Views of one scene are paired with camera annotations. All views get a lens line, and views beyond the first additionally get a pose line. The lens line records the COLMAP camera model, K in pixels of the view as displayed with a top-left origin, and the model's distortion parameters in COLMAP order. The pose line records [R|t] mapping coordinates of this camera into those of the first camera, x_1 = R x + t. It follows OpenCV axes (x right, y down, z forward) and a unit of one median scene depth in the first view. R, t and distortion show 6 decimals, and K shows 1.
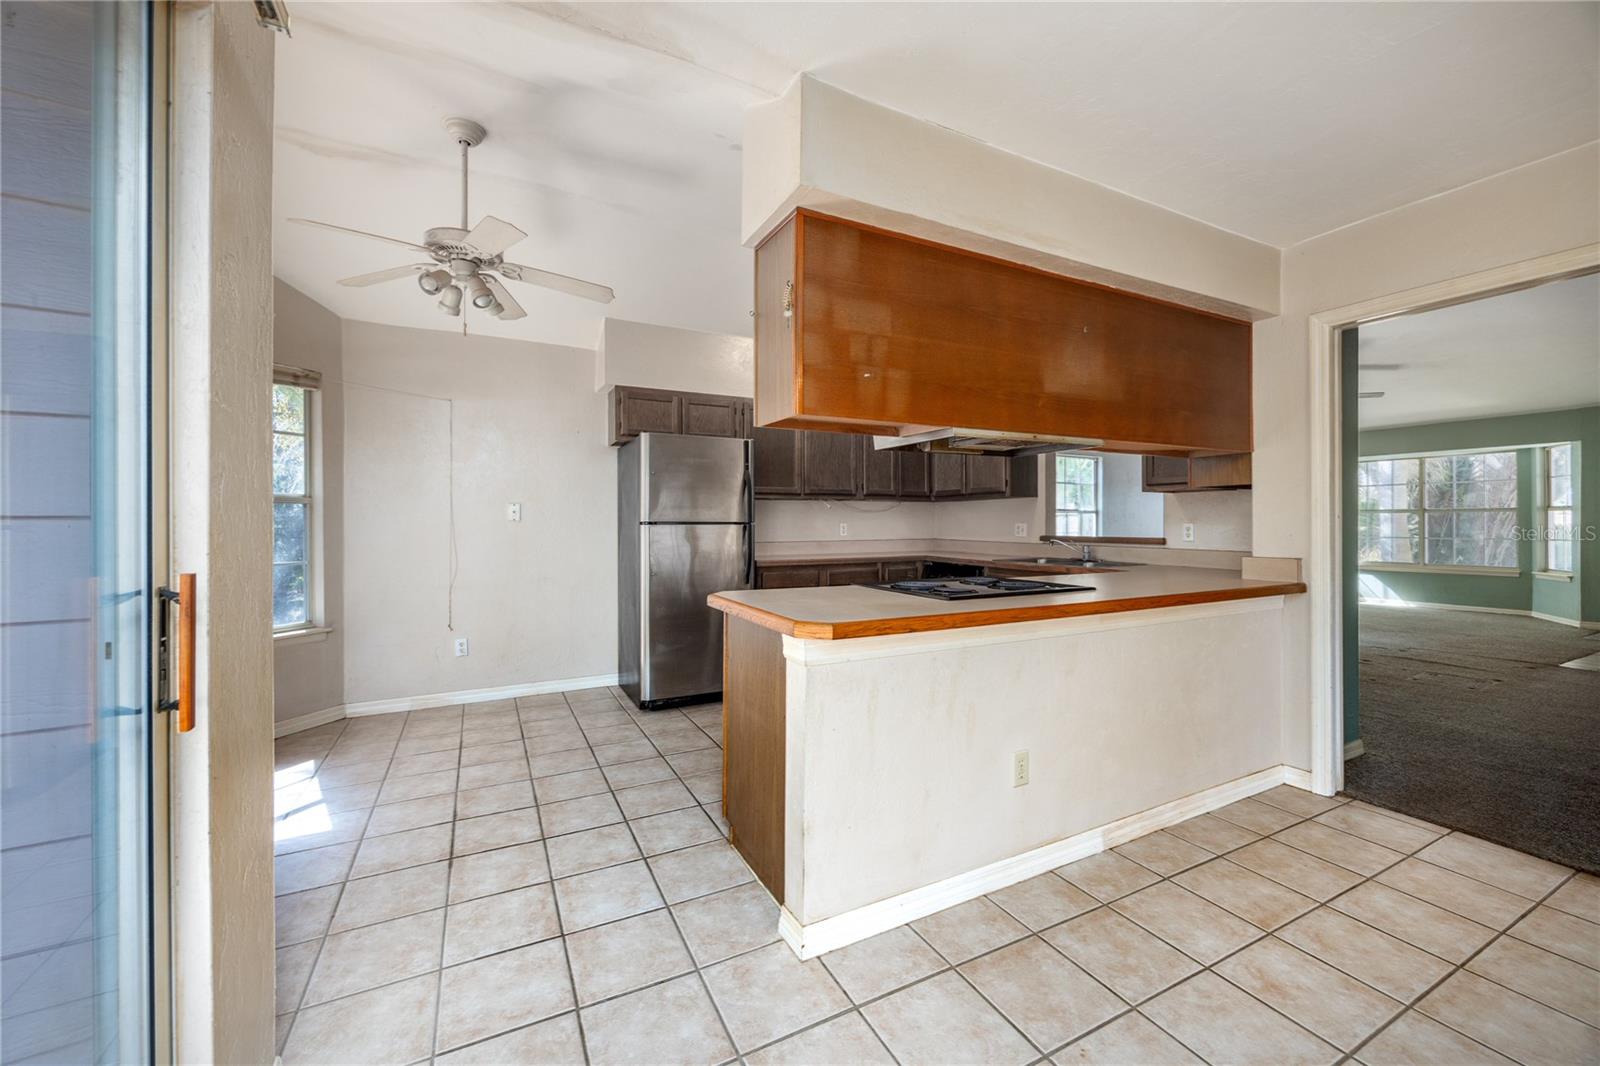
lens RADIAL K [[621.1, 0, 794.6], [0, 621.1, 523.2], [0, 0, 1]] dist [0.002675, 0.000109]
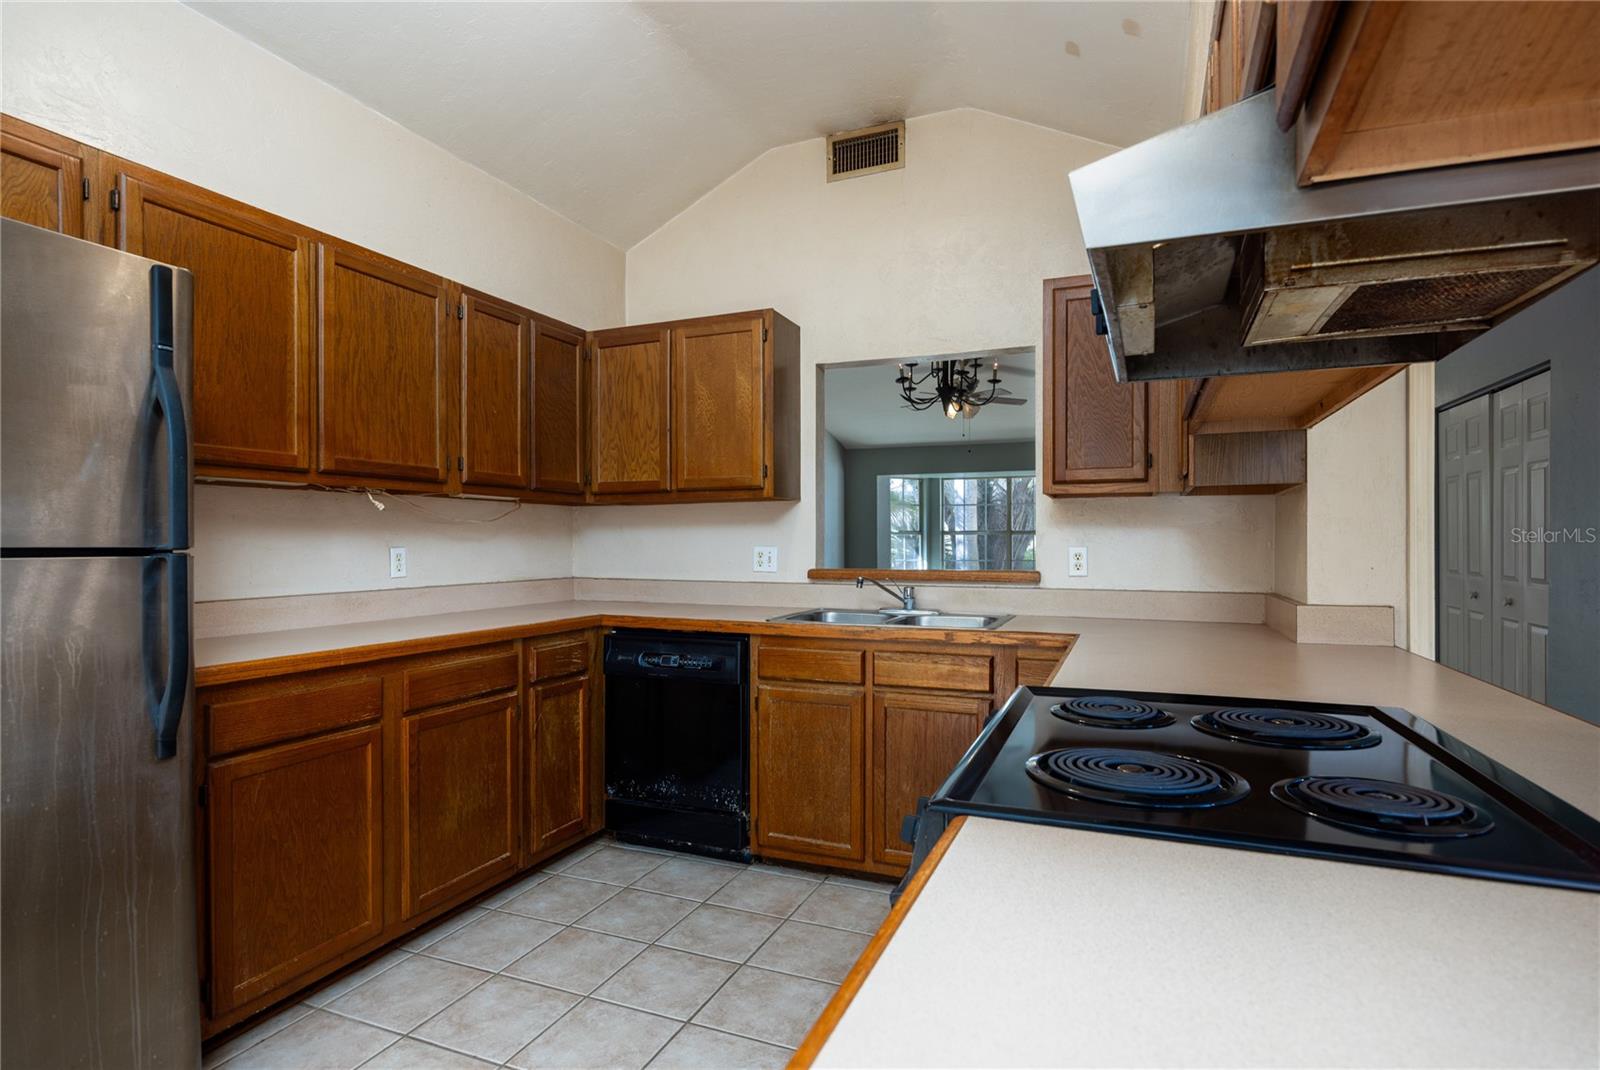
lens RADIAL K [[810.3, 0, 806.2], [0, 810.3, 547.6], [0, 0, 1]] dist [-0.010757, 0.000022]
pose [[0.757162, -0.003448, 0.653218, -0.096158], [0.001476, 0.999993, 0.003567, -0.002307], [-0.653226, -0.001736, 0.757161, 0.520655]]
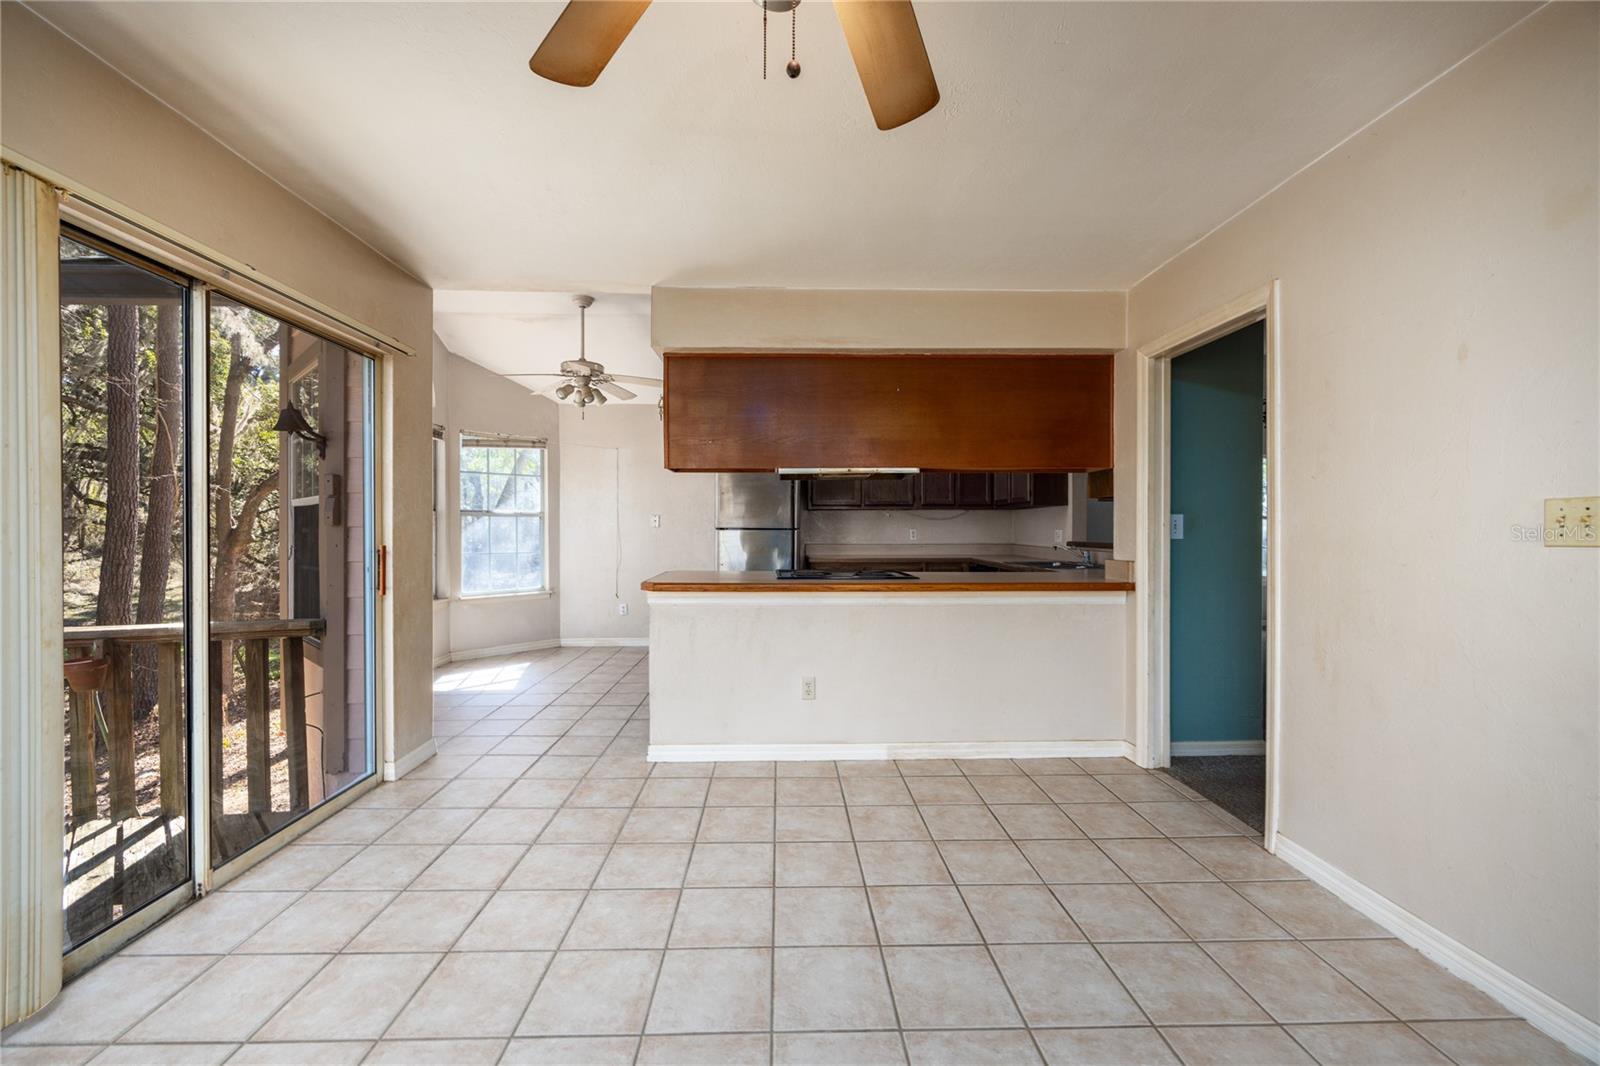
lens RADIAL K [[628.3, 0, 786.8], [0, 628.3, 530.0], [0, 0, 1]] dist [-0.001019, -0.000033]
pose [[0.899936, 0.002562, -0.436014, 0.501910], [-0.001678, 0.999996, 0.002412, -0.001414], [0.436018, -0.001439, 0.899937, -0.215415]]
